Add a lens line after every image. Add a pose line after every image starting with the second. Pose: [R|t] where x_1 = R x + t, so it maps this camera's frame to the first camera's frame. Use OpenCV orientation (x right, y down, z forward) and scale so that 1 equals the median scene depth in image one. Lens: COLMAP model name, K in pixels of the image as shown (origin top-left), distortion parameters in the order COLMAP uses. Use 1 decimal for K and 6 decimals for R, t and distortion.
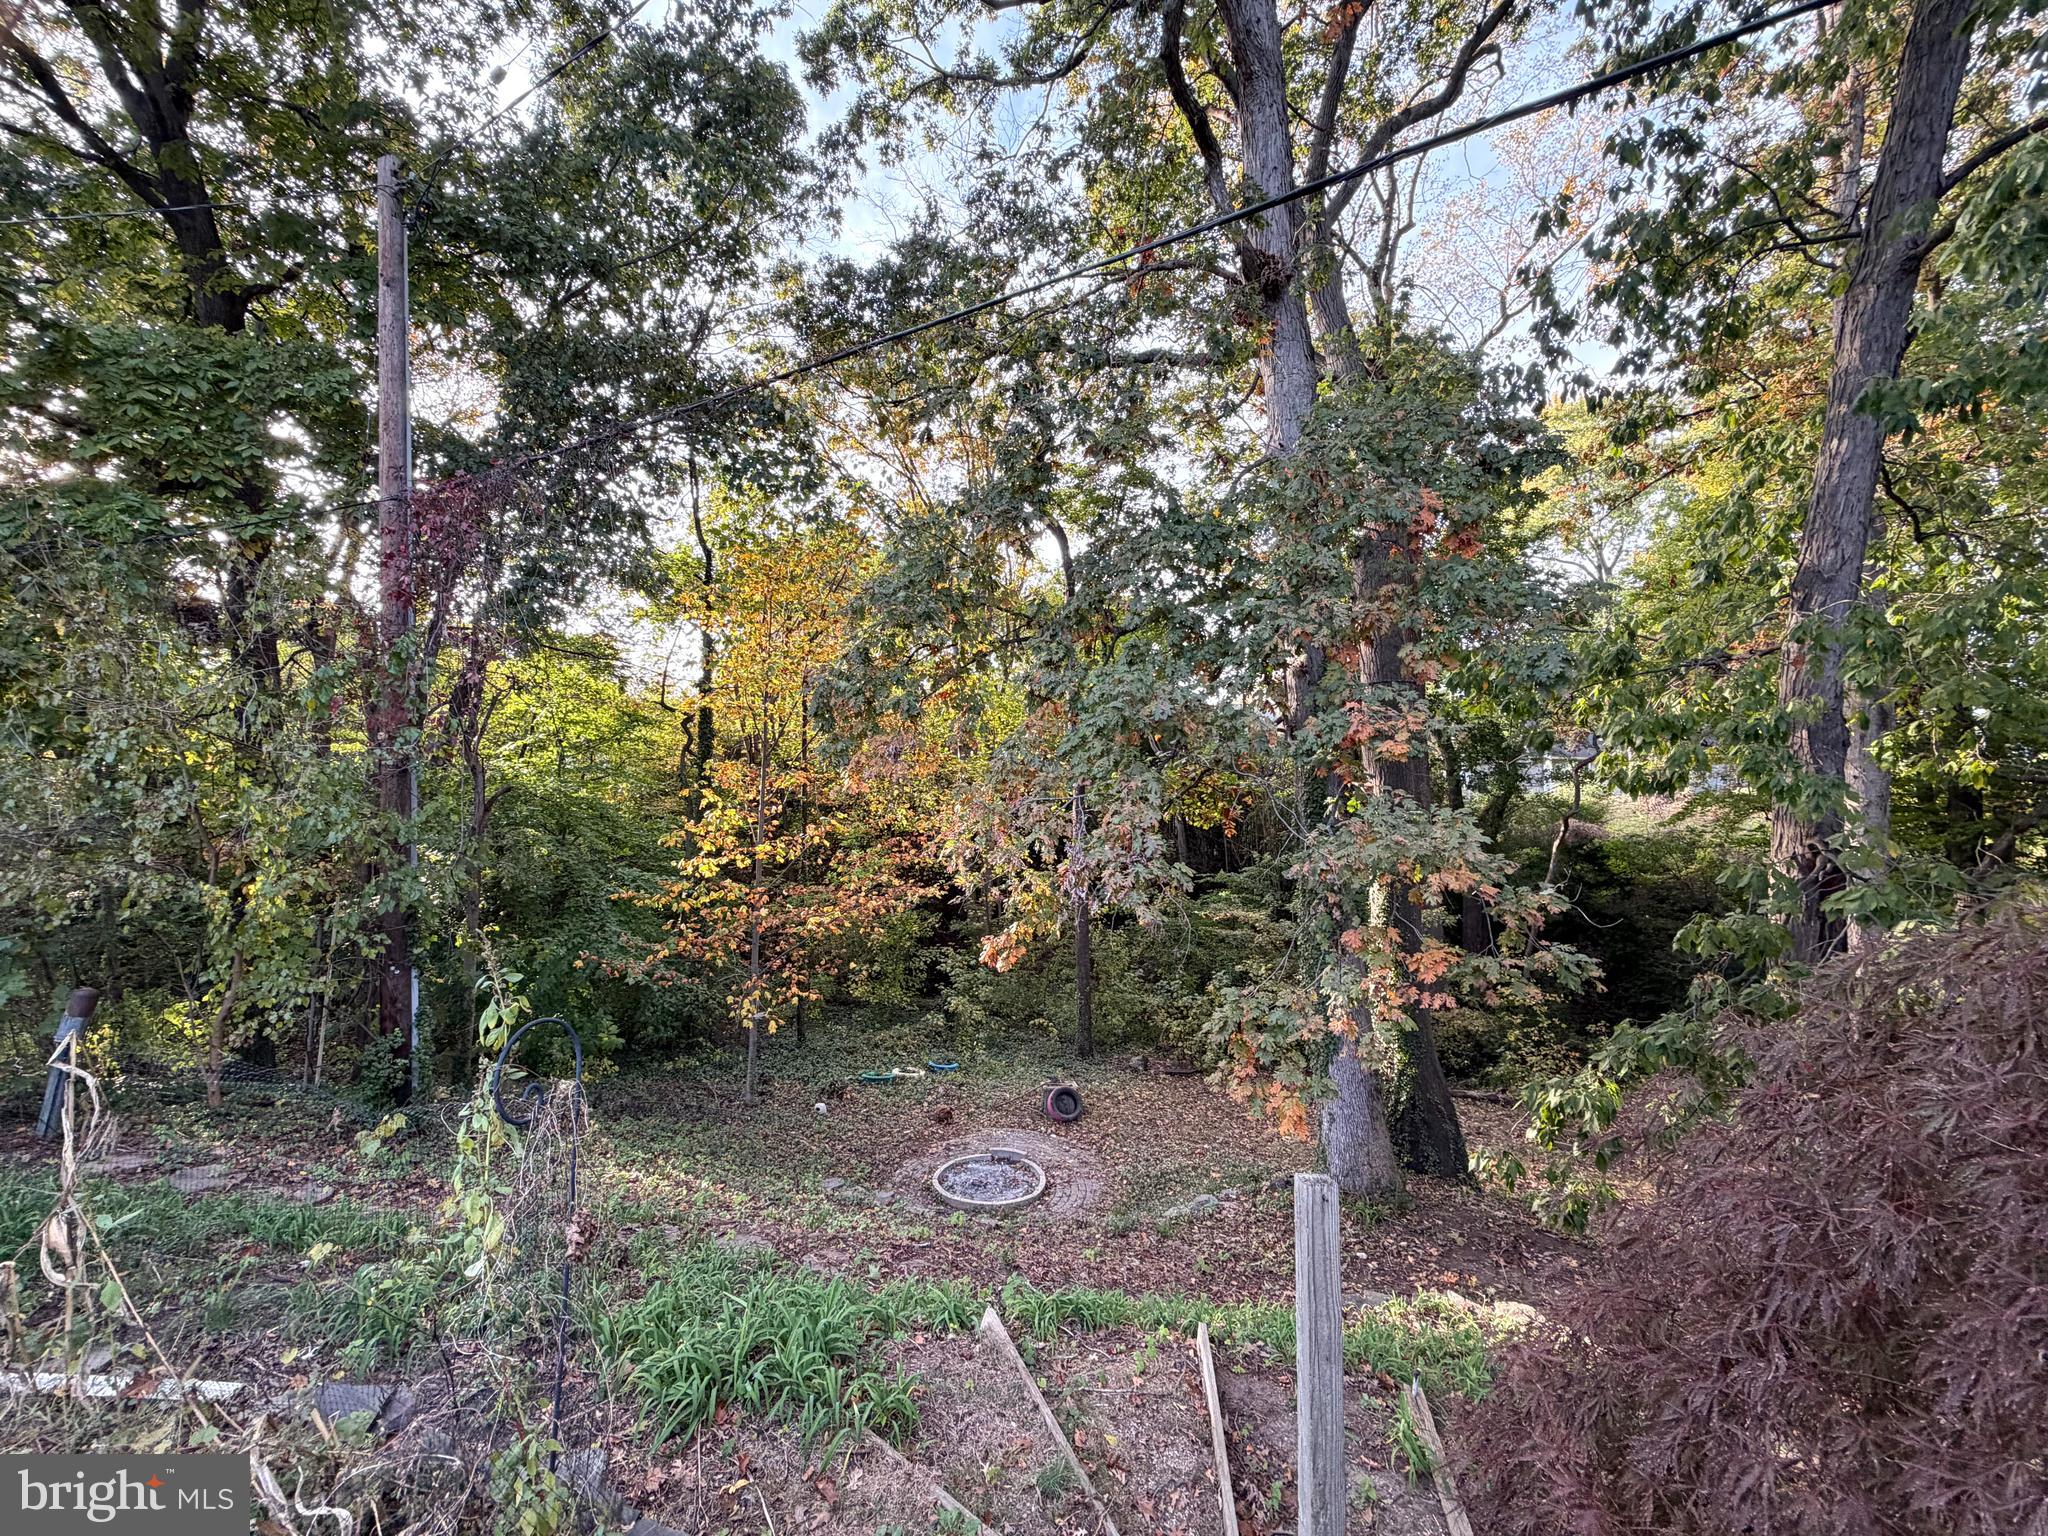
lens RADIAL K [[817.1, 0, 1024.3], [0, 817.1, 770.5], [0, 0, 1]] dist [-0.000818, 0.000316]
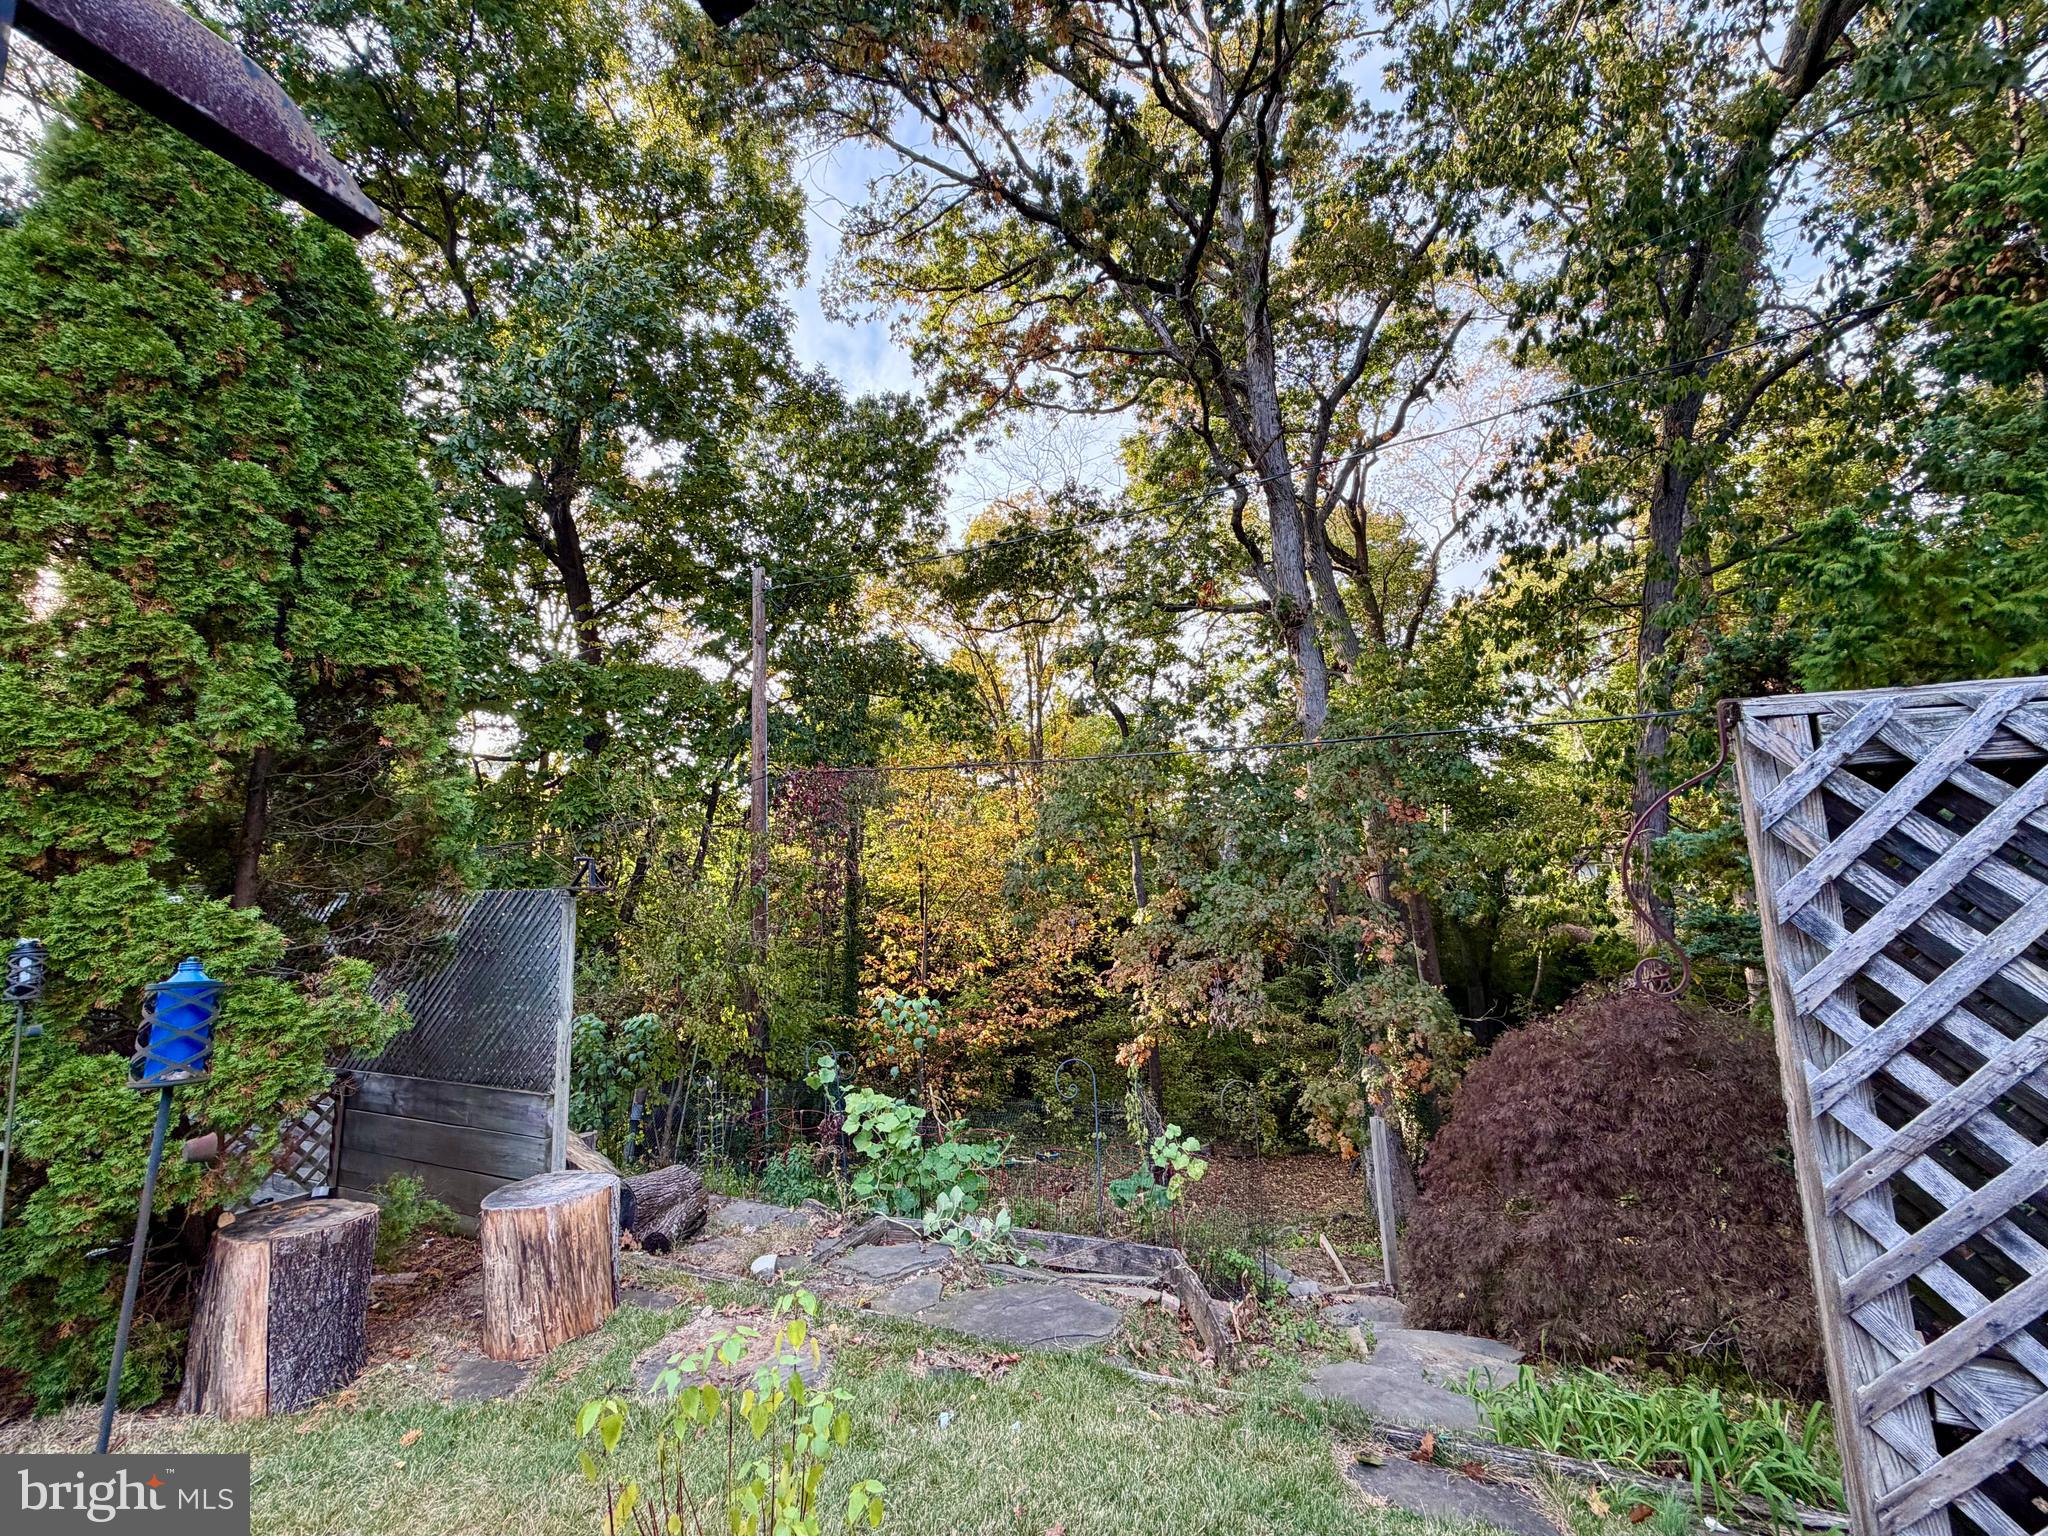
lens RADIAL K [[817.1, 0, 1023.0], [0, 817.1, 767.3], [0, 0, 1]] dist [-0.000818, 0.000316]
pose [[0.999434, -0.033094, -0.005962, -0.110276], [0.032118, 0.991979, -0.122253, -0.063607], [0.009960, 0.121993, 0.992481, -0.276817]]
